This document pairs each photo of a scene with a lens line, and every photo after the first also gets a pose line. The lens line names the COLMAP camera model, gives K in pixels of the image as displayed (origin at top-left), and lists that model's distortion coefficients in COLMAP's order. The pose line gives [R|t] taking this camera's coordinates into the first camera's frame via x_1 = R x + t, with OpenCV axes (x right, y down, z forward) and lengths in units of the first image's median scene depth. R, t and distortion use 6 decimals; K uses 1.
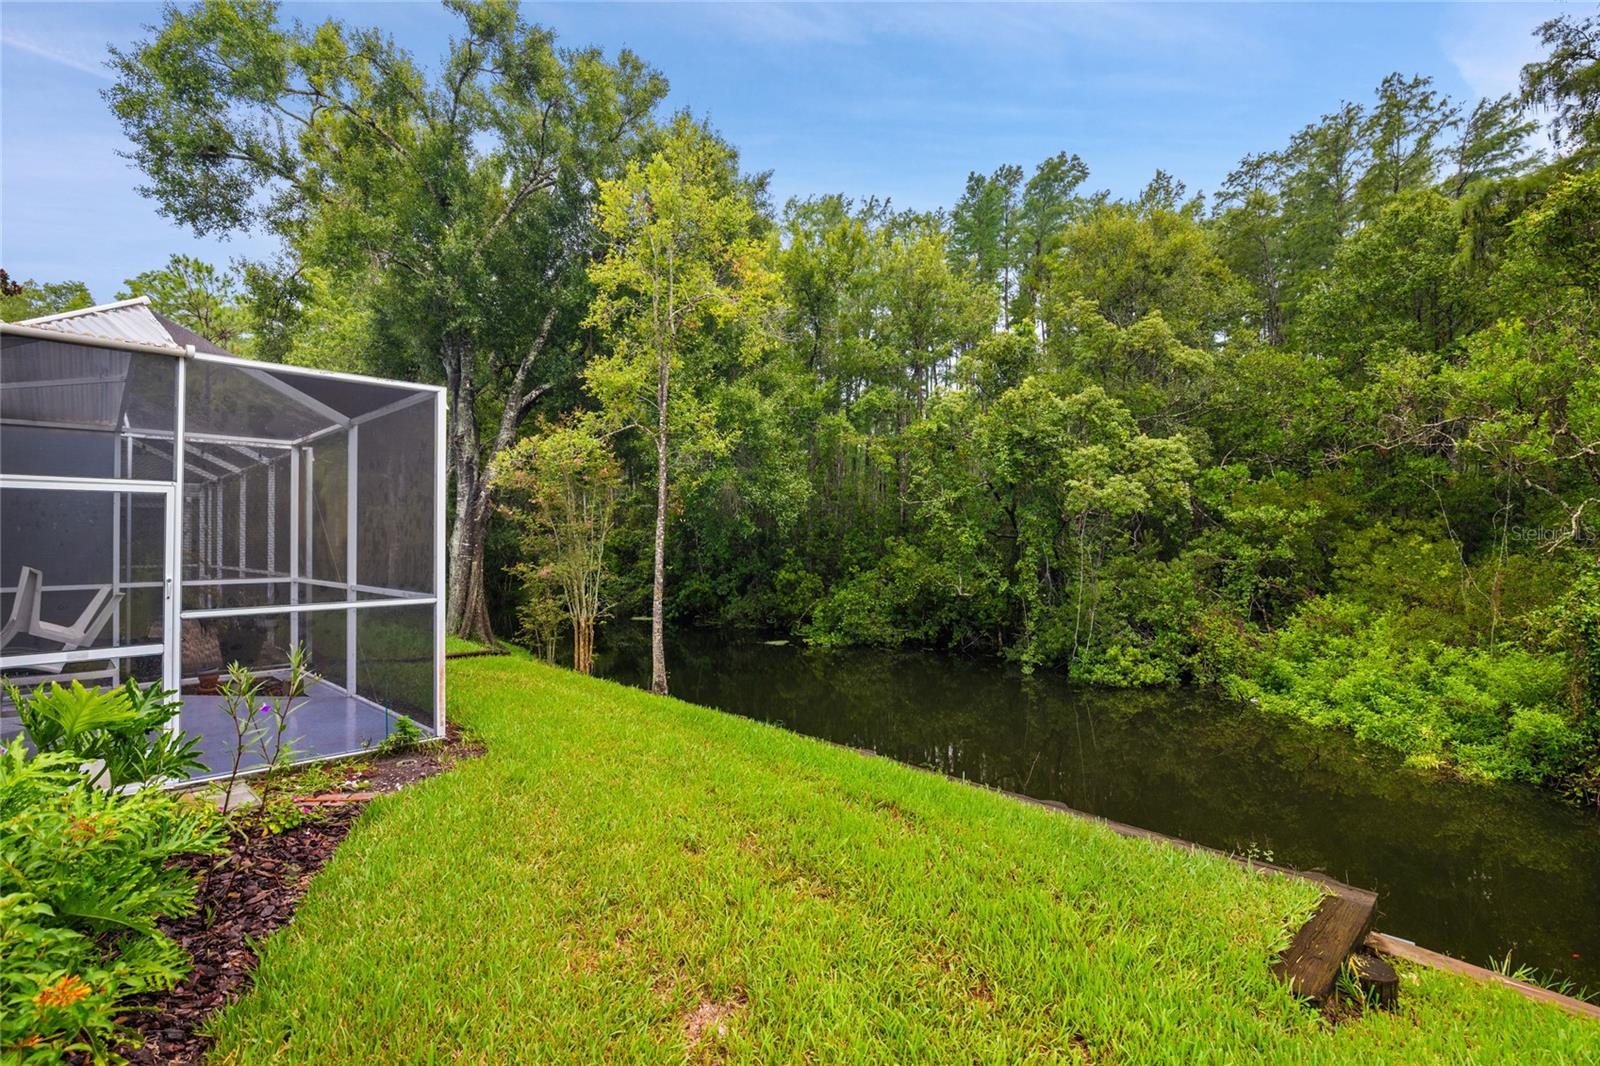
lens RADIAL K [[731.0, 0, 800.6], [0, 731.0, 542.0], [0, 0, 1]] dist [-0.020937, 0.006359]
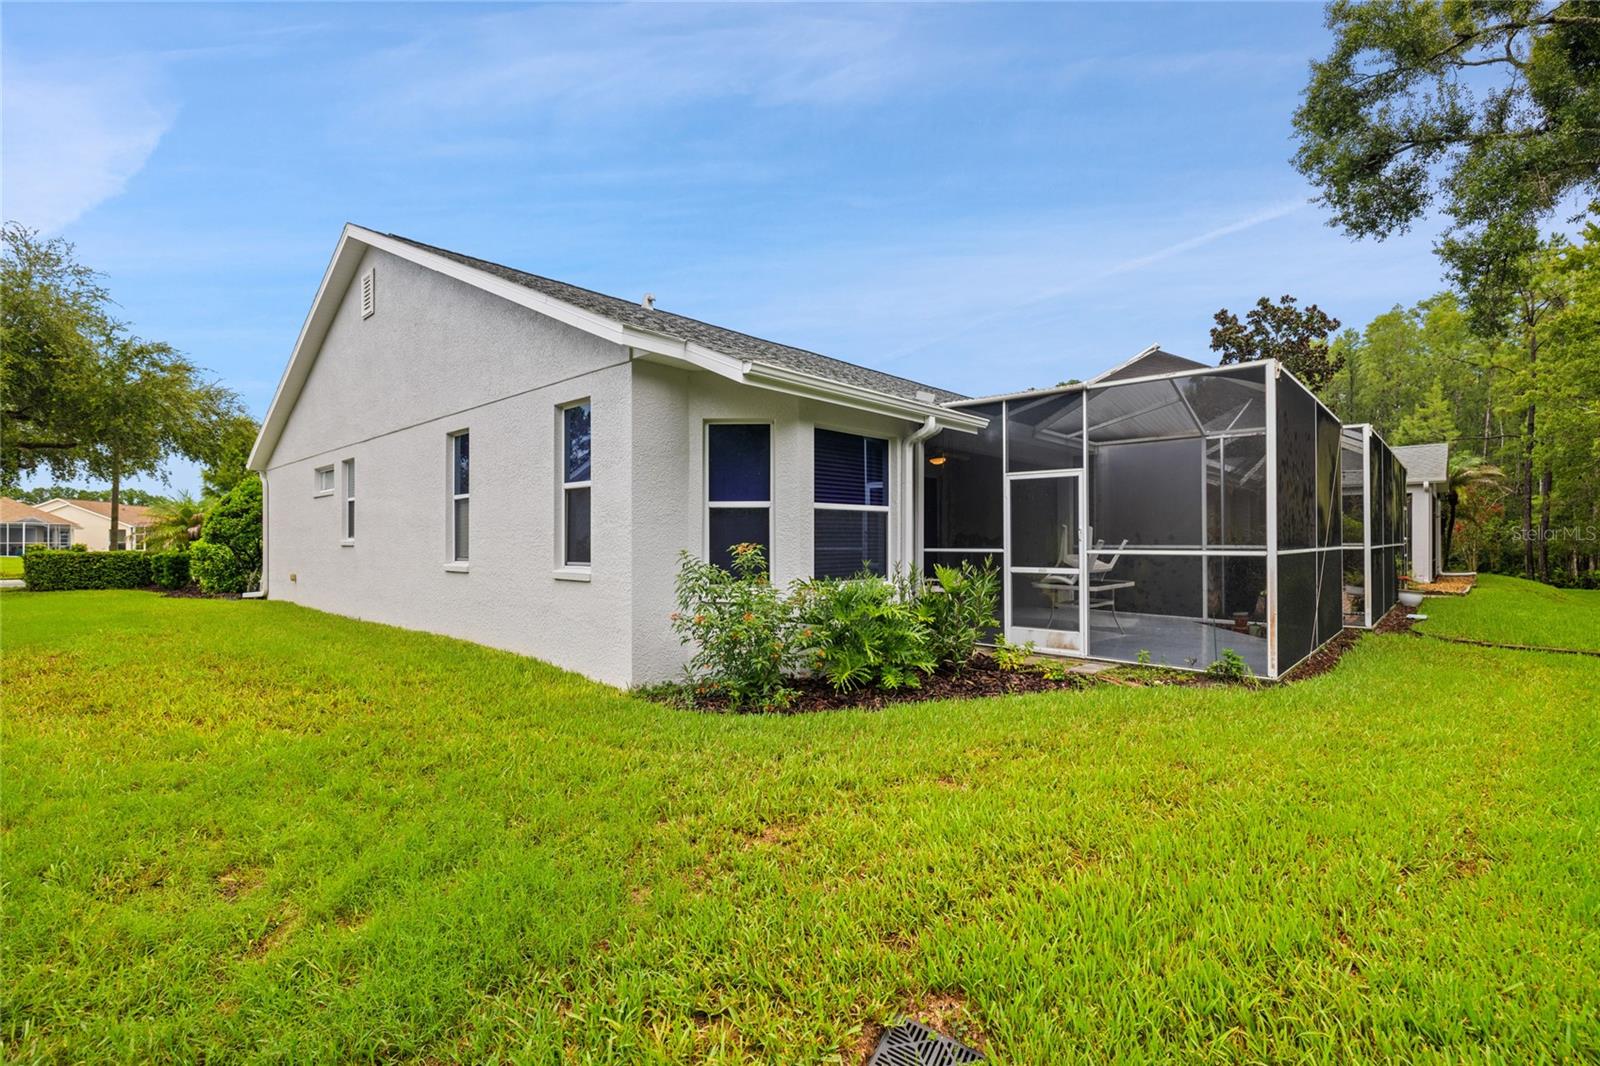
lens RADIAL K [[731.0, 0, 800.6], [0, 731.0, 542.0], [0, 0, 1]] dist [-0.020937, 0.006359]
pose [[0.031046, 0.004829, -0.999506, 0.236382], [0.001546, 0.999987, 0.004879, 0.023790], [0.999517, -0.001696, 0.031038, 0.104479]]
